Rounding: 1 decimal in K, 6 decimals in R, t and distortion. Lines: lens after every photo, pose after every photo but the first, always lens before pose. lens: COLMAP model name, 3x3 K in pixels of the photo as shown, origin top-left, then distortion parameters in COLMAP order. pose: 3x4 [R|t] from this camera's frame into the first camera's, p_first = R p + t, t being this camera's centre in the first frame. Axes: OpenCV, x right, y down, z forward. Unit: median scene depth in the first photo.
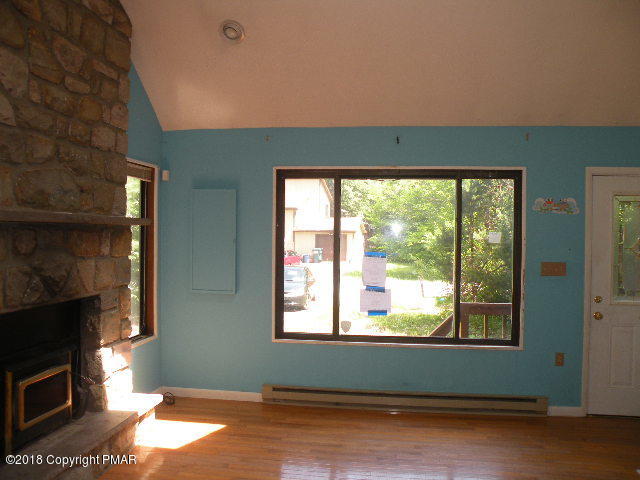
lens RADIAL K [[522.9, 0, 320.0], [0, 522.9, 240.0], [0, 0, 1]] dist [-0.135351, 0.141788]
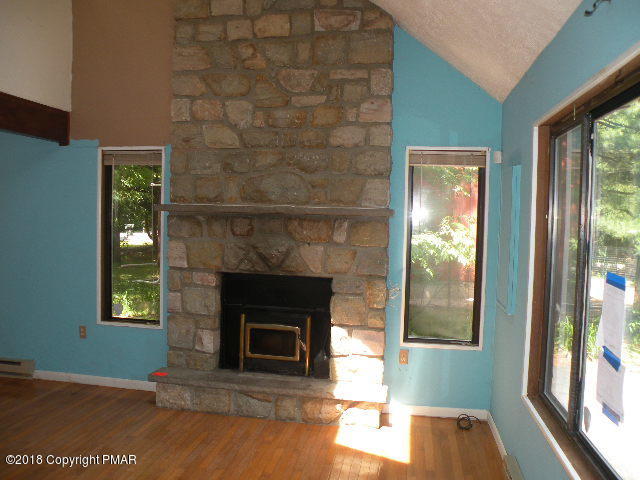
lens RADIAL K [[522.9, 0, 320.0], [0, 522.9, 240.0], [0, 0, 1]] dist [-0.135351, 0.141788]
pose [[-0.030339, 0.025968, -0.999202, 0.744136], [-0.044142, 0.998652, 0.027294, -0.006098], [0.998565, 0.044935, -0.029152, 1.051780]]
